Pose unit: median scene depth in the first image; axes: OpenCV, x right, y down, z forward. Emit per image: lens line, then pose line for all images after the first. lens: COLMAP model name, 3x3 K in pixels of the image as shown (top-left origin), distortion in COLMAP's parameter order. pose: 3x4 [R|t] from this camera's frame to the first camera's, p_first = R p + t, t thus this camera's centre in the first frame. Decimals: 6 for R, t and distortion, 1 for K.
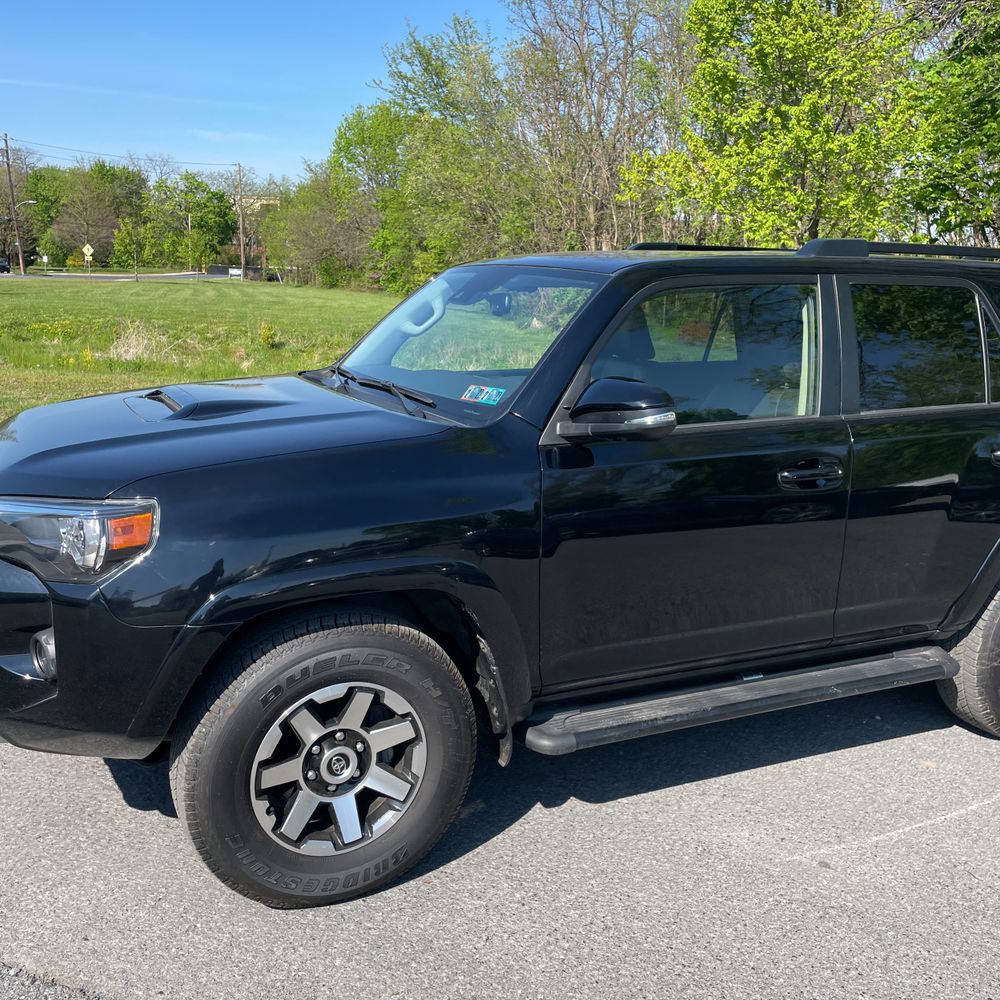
lens RADIAL K [[1033.9, 0, 500.0], [0, 1033.9, 500.0], [0, 0, 1]] dist [0.140547, -0.190985]
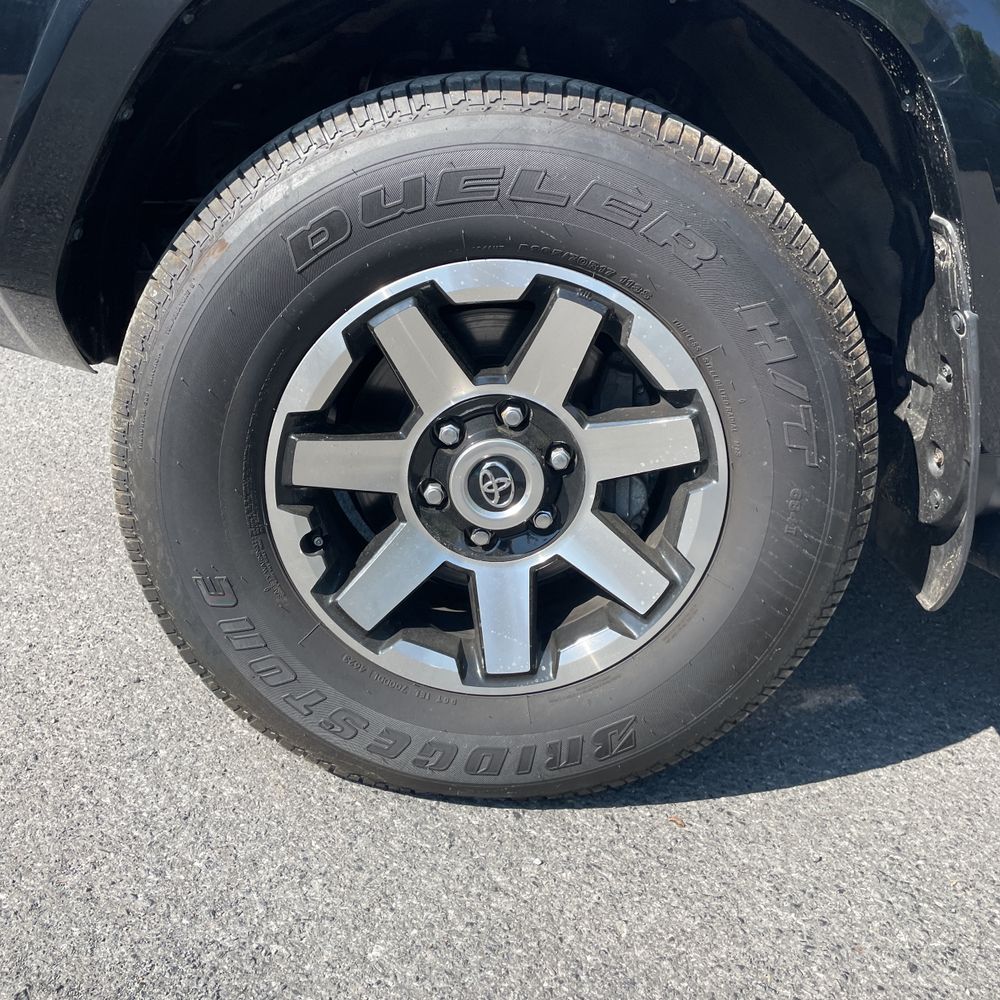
lens RADIAL K [[1015.9, 0, 514.1], [0, 1015.9, 493.2], [0, 0, 1]] dist [0.108809, -0.172592]
pose [[0.903720, 0.197594, -0.379799, 0.000818], [-0.158301, 0.978475, 0.132389, 0.202147], [0.397784, -0.059520, 0.915547, 0.638577]]
